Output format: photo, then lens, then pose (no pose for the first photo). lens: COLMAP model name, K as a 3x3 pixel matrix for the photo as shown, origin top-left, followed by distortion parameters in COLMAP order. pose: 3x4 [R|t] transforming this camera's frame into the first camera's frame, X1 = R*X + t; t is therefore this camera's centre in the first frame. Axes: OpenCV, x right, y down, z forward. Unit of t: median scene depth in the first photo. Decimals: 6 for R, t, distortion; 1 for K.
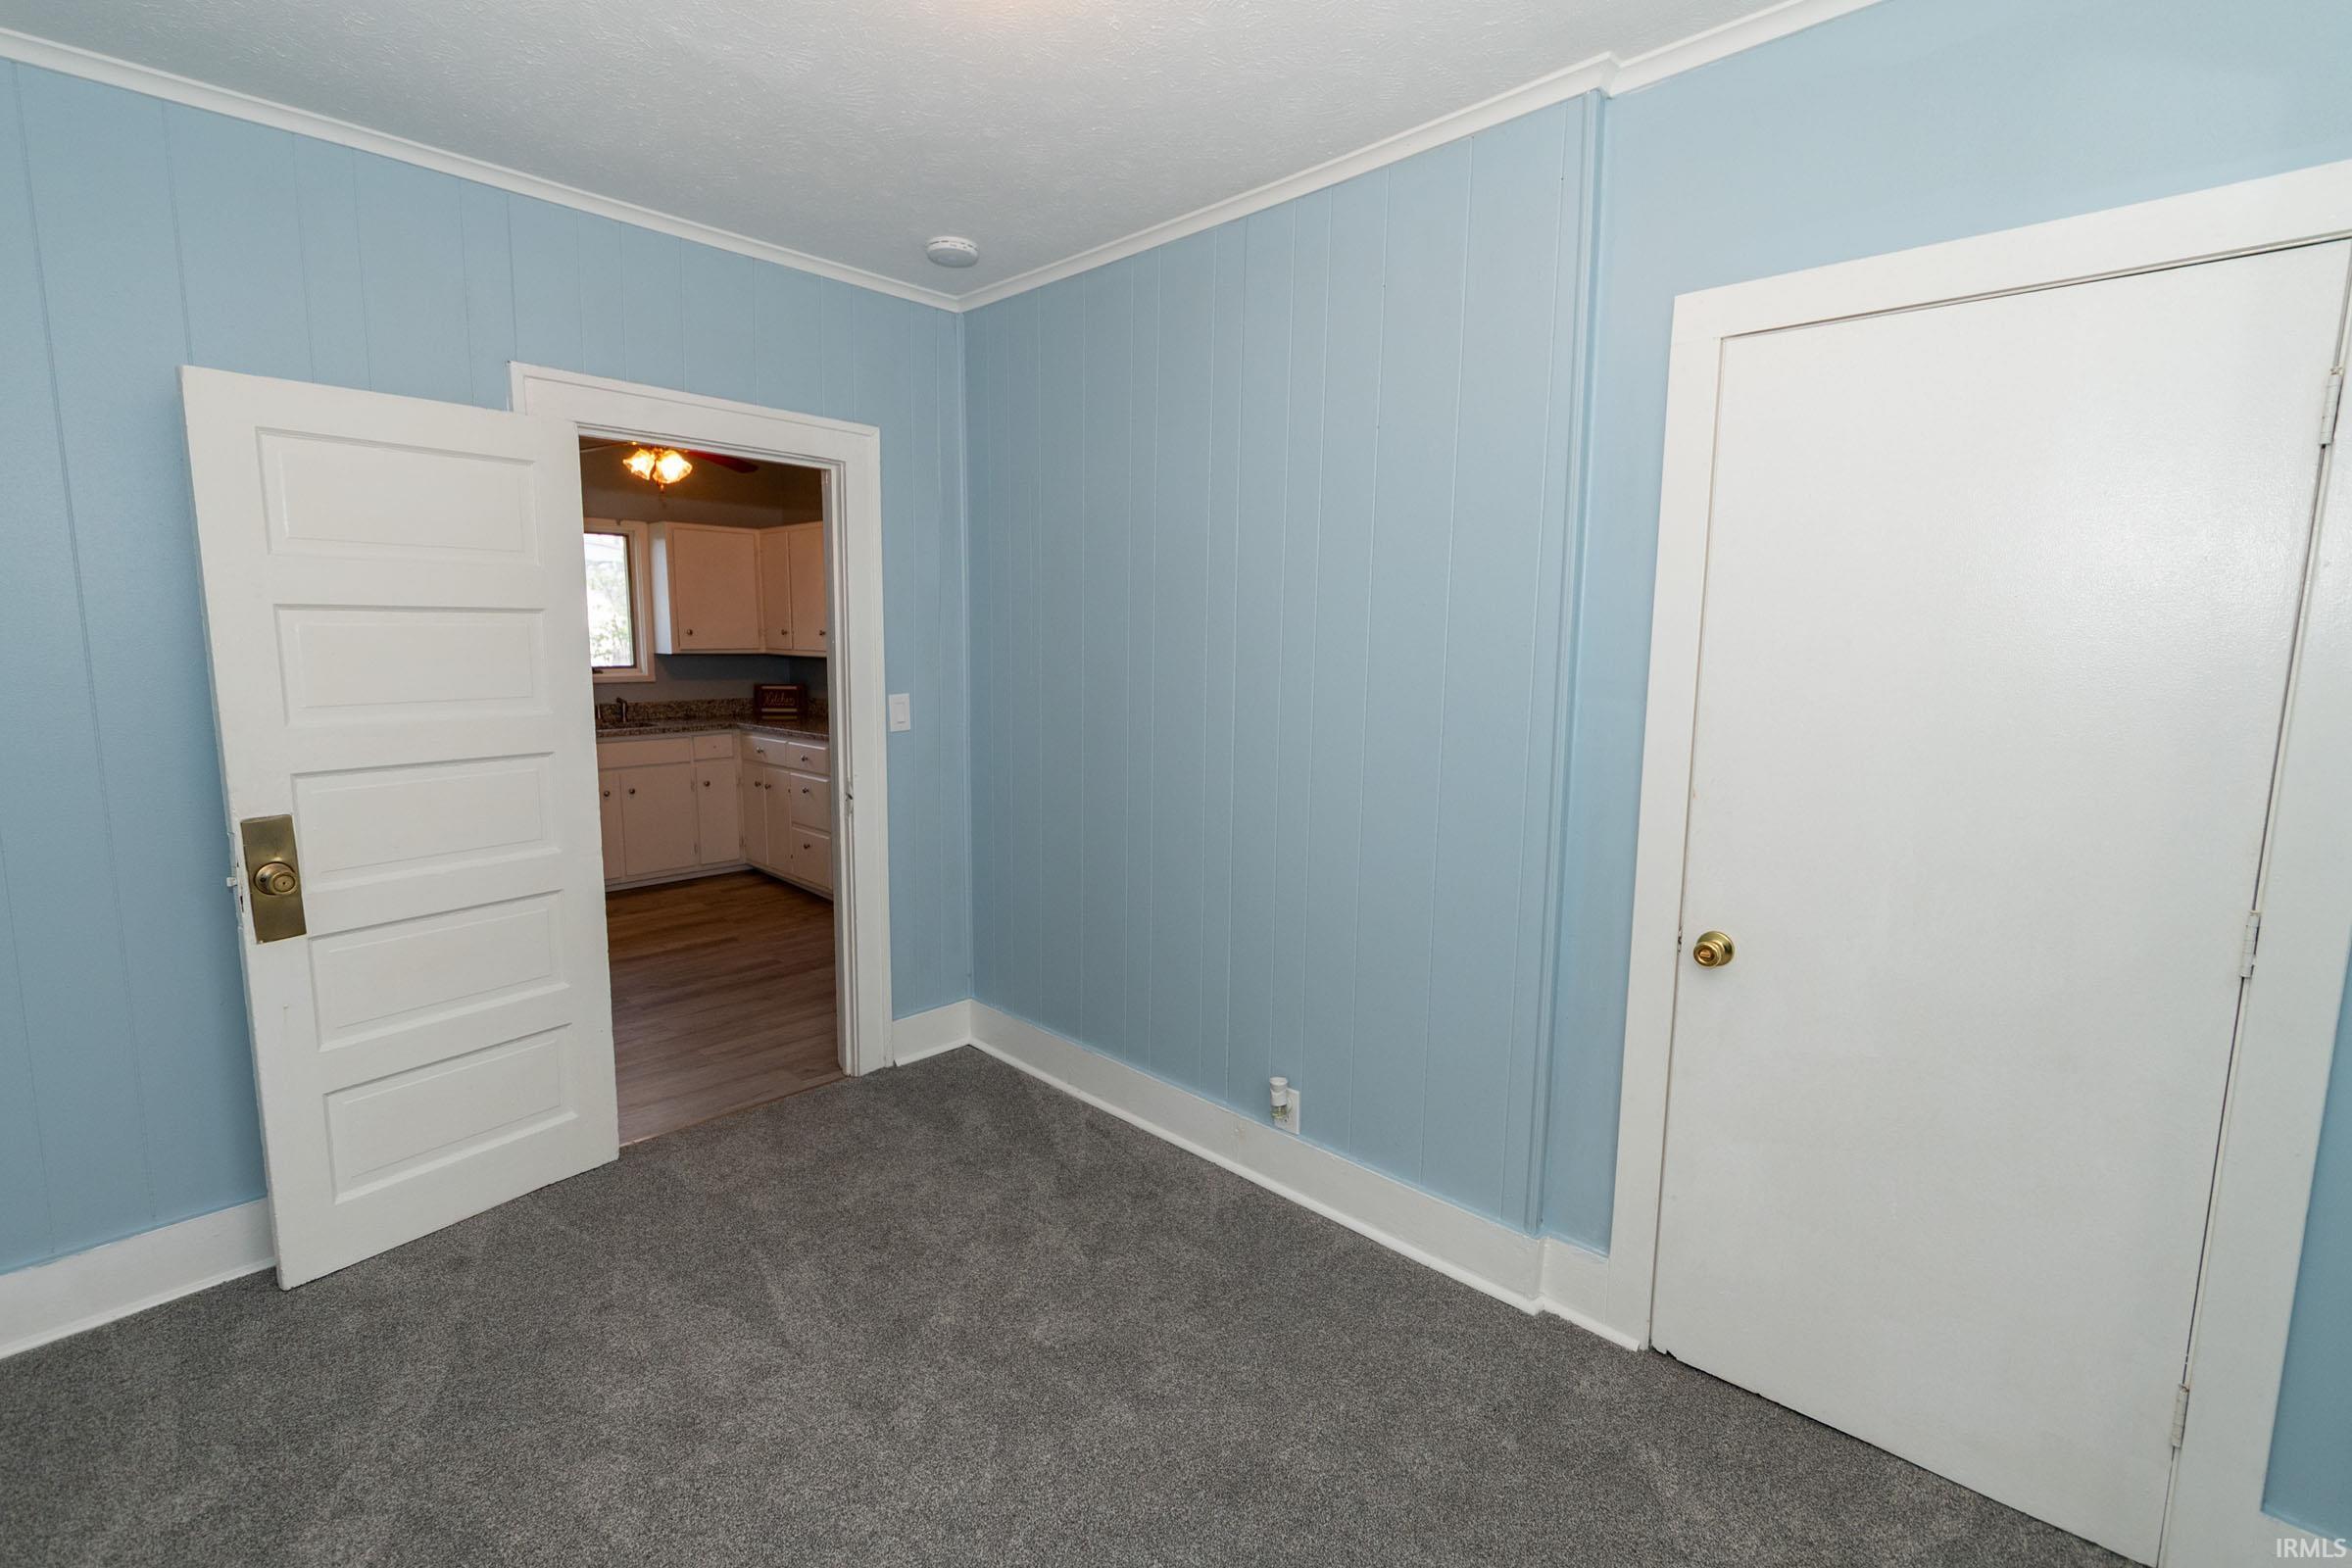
lens RADIAL K [[1044.7, 0, 1139.6], [0, 1044.7, 781.7], [0, 0, 1]] dist [-0.003712, 0.000127]
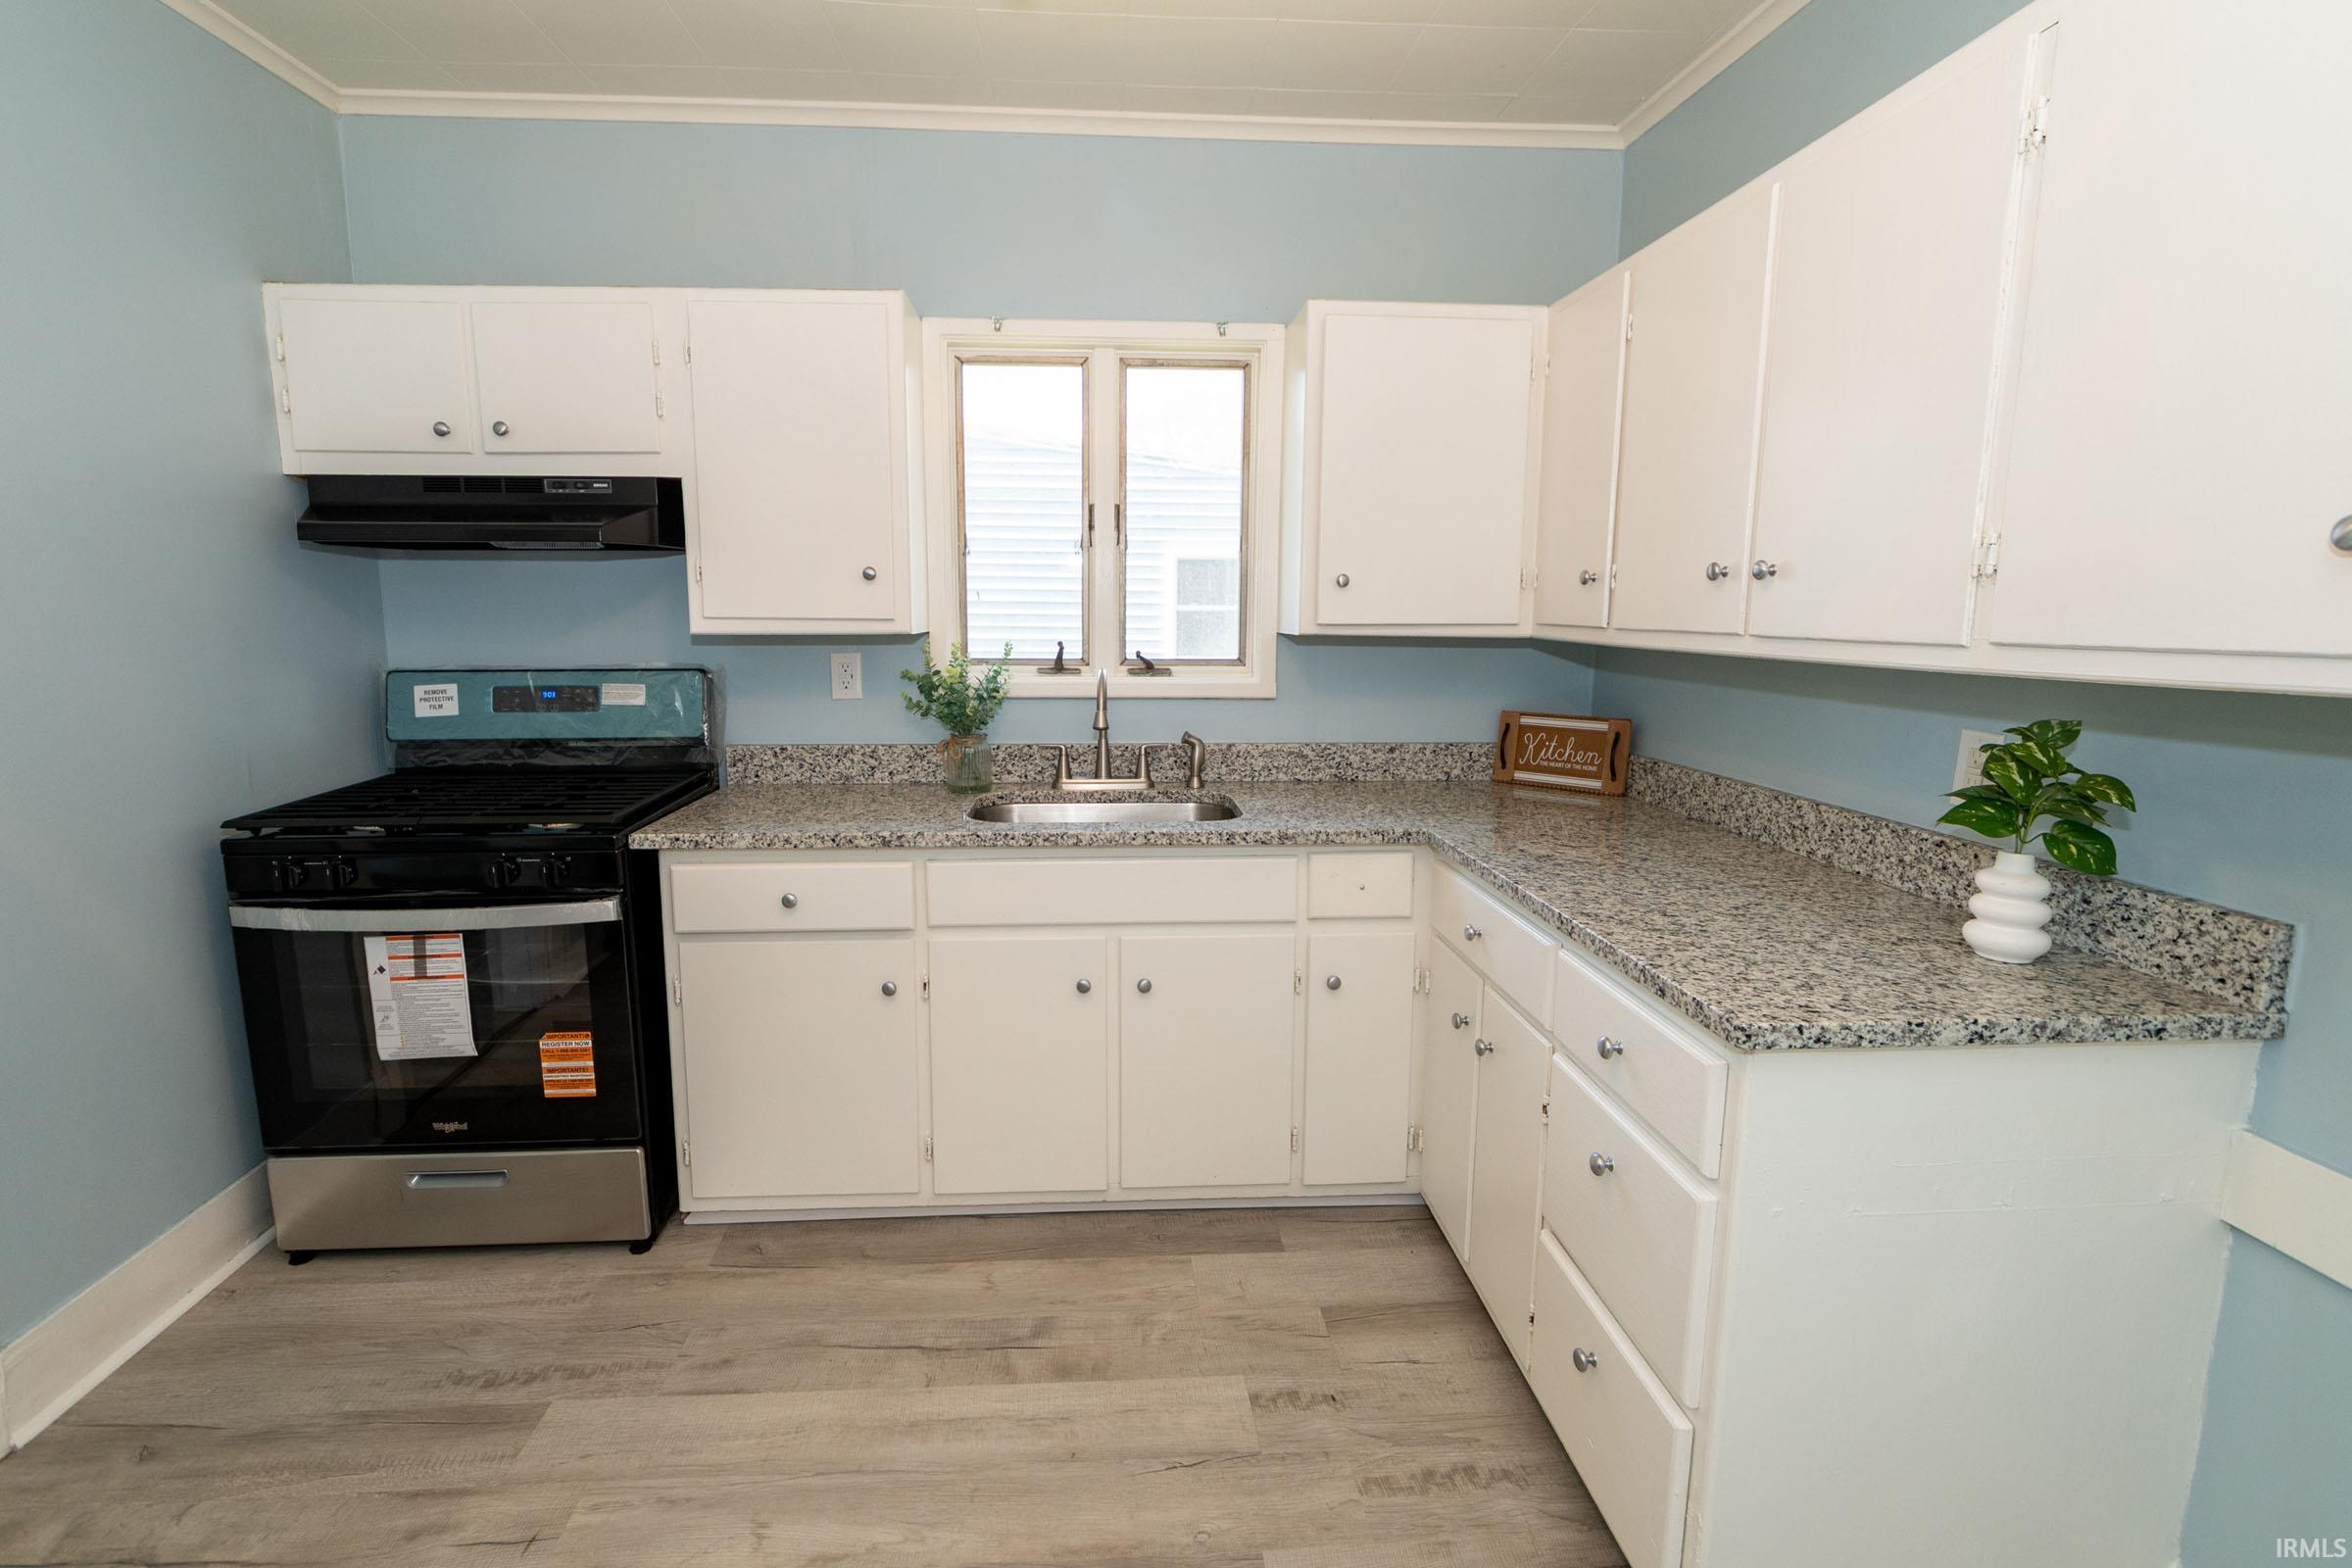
lens RADIAL K [[1068.3, 0, 1134.0], [0, 1068.3, 755.2], [0, 0, 1]] dist [0.001427, 0.000183]
pose [[0.744490, 0.089851, -0.661560, -0.212843], [-0.092453, 0.995230, 0.031126, -0.081680], [0.661201, 0.037990, 0.749246, 0.636682]]
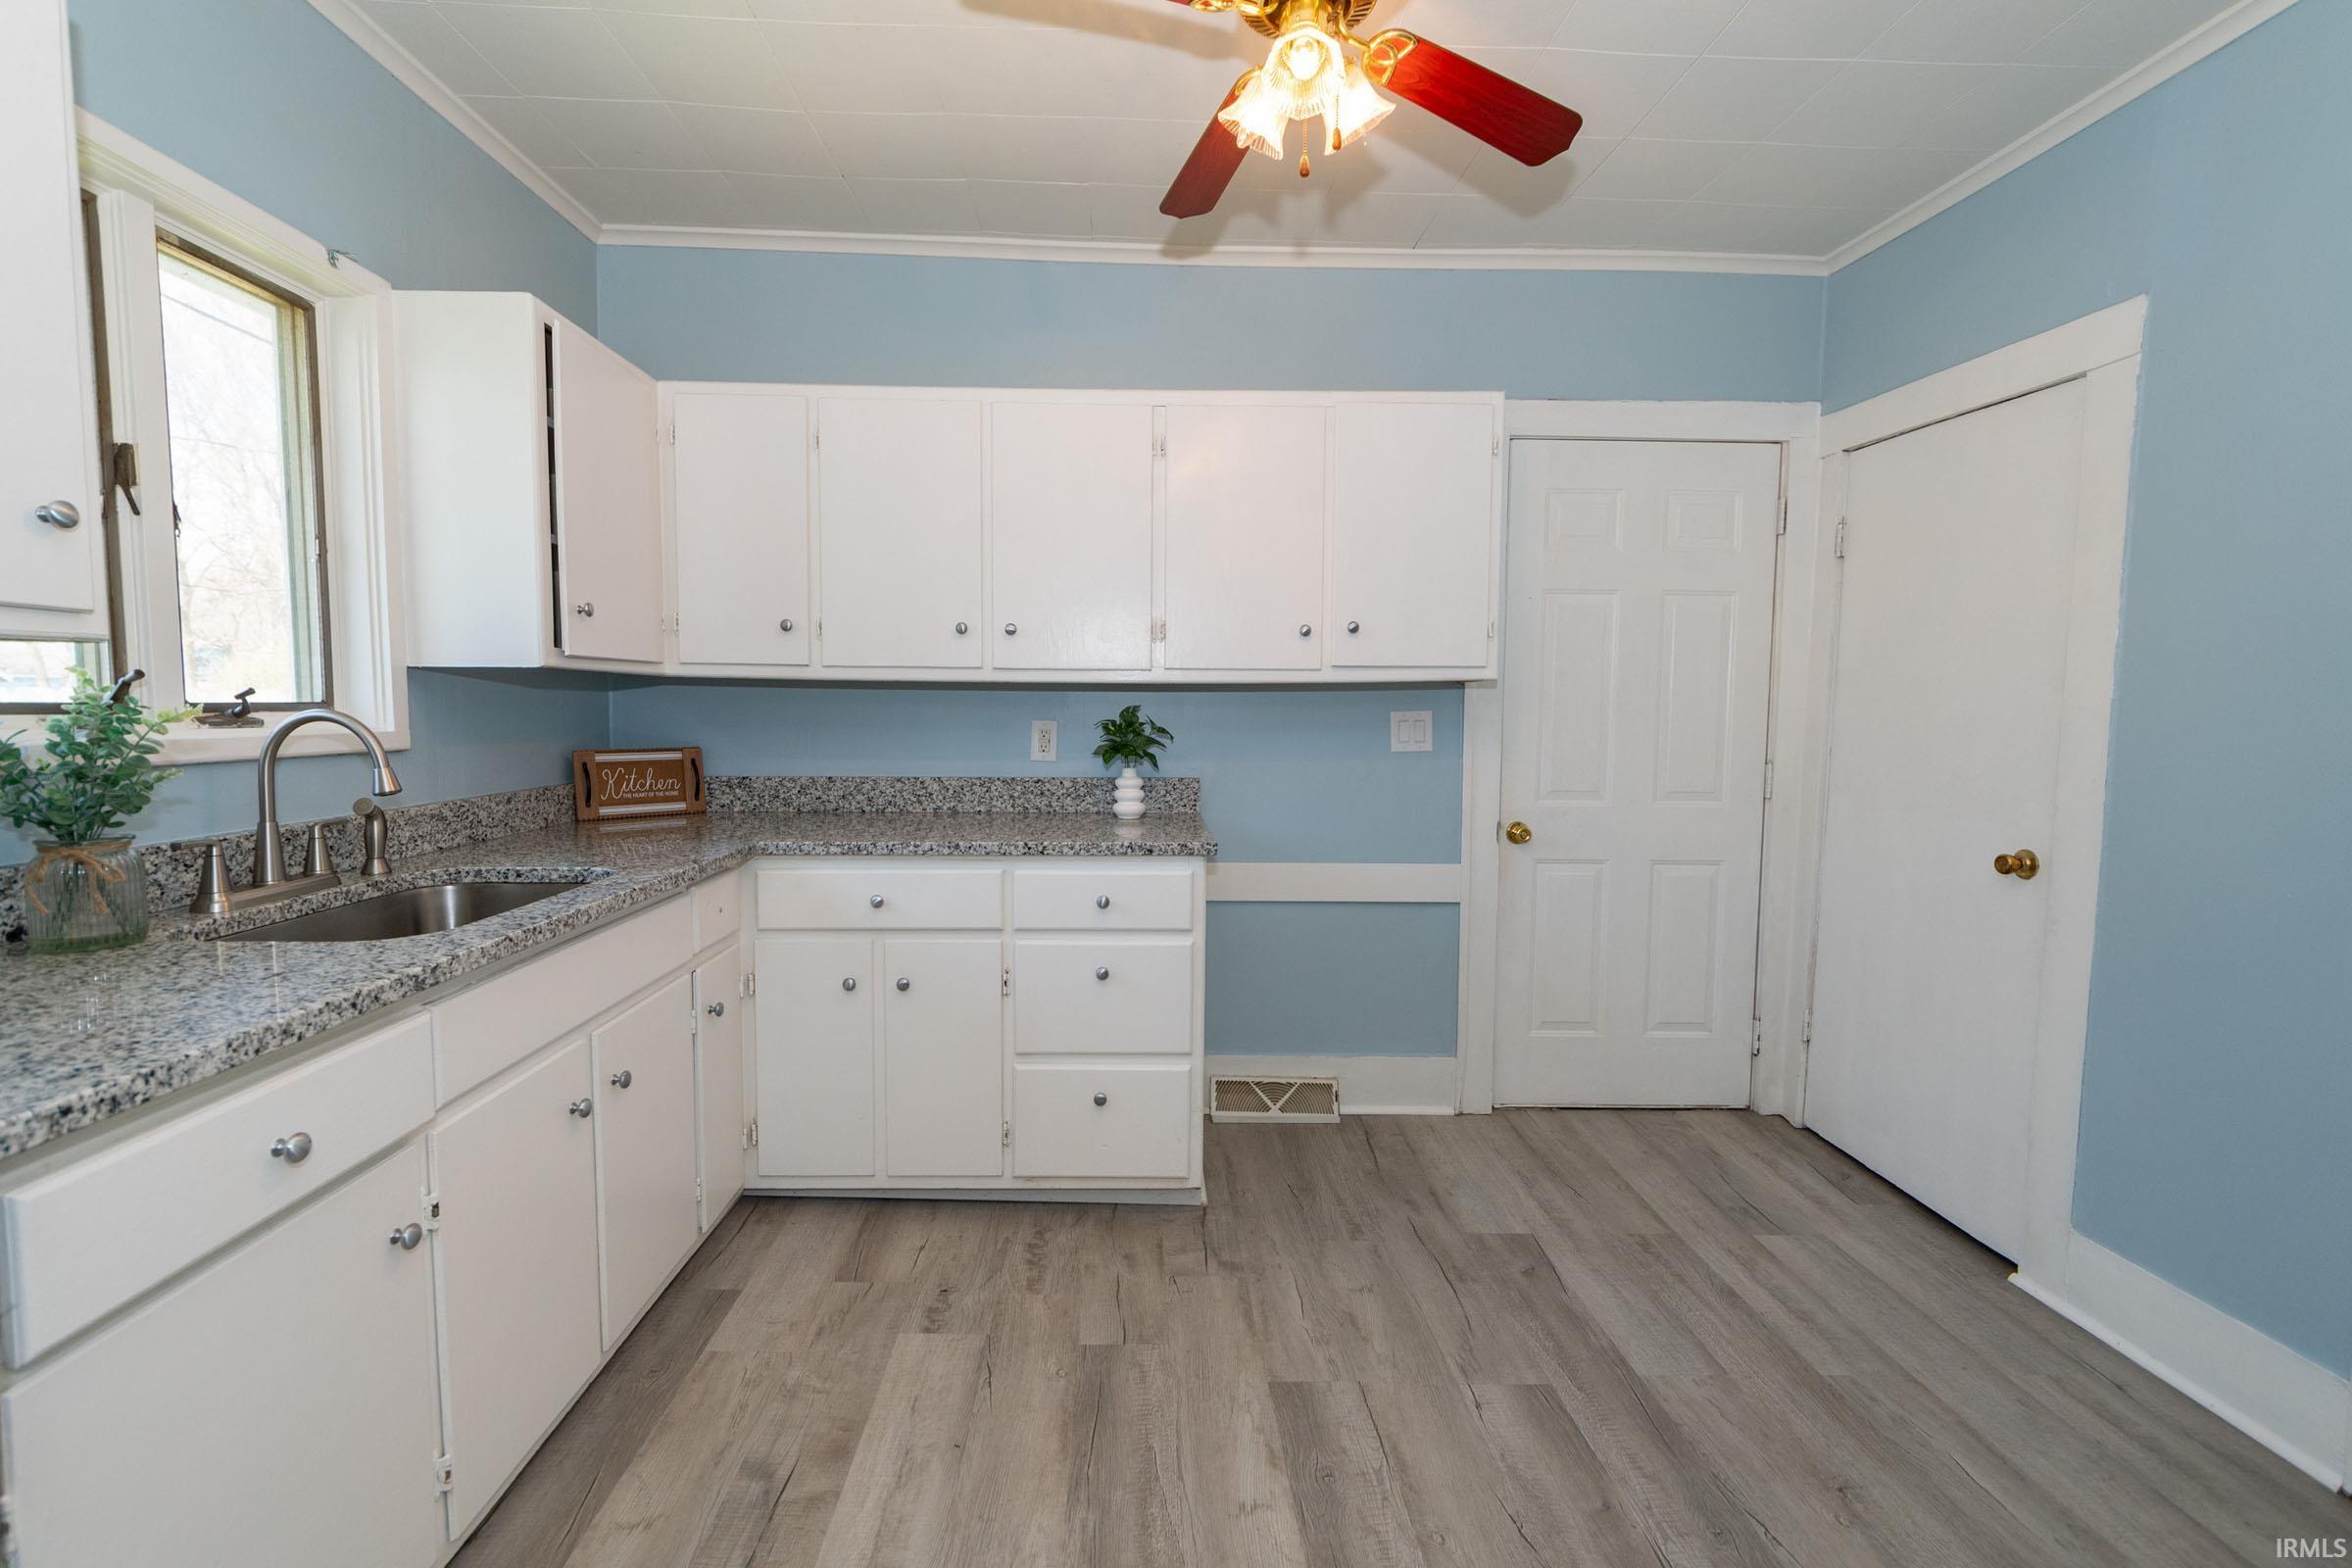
lens RADIAL K [[1044.7, 0, 1139.6], [0, 1044.7, 781.7], [0, 0, 1]] dist [-0.003712, 0.000127]
pose [[0.696431, -0.054966, 0.715516, -0.551978], [0.094530, 0.995401, -0.015543, -0.057787], [-0.711370, 0.078462, 0.698424, 0.597706]]
